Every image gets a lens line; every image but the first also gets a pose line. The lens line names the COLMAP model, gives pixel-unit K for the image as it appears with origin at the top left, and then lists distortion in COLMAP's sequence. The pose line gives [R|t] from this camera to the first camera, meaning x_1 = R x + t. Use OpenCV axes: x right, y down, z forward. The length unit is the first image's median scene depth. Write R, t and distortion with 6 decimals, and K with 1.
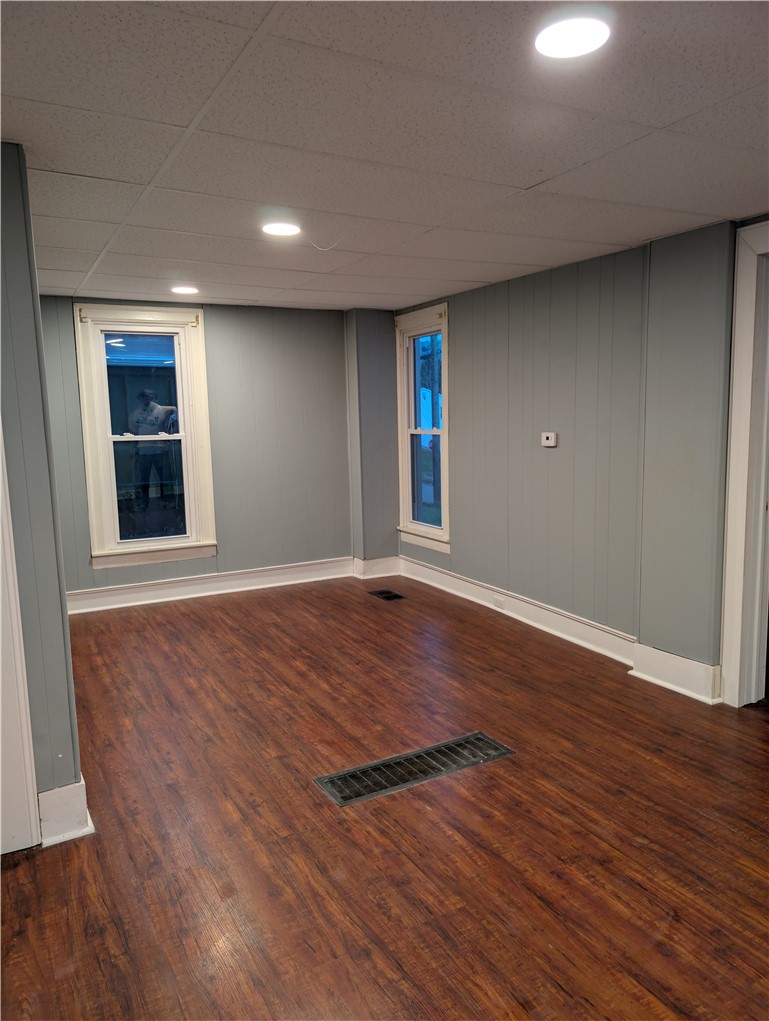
lens RADIAL K [[726.2, 0, 383.2], [0, 726.2, 512.4], [0, 0, 1]] dist [0.045235, -0.017044]
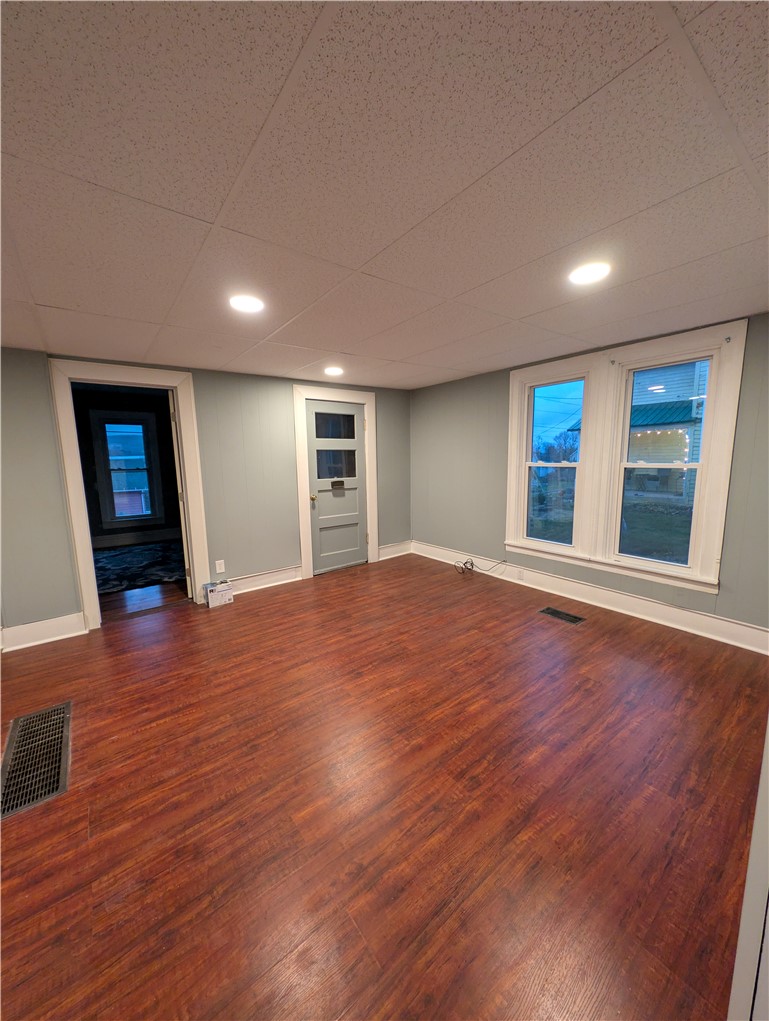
lens RADIAL K [[387.1, 0, 385.0], [0, 387.1, 513.4], [0, 0, 1]] dist [-0.001314, 0.000576]
pose [[-0.153417, -0.105171, 0.982549, -0.708148], [0.152355, 0.979913, 0.128678, -0.032859], [-0.976346, 0.169437, -0.134312, 0.524980]]
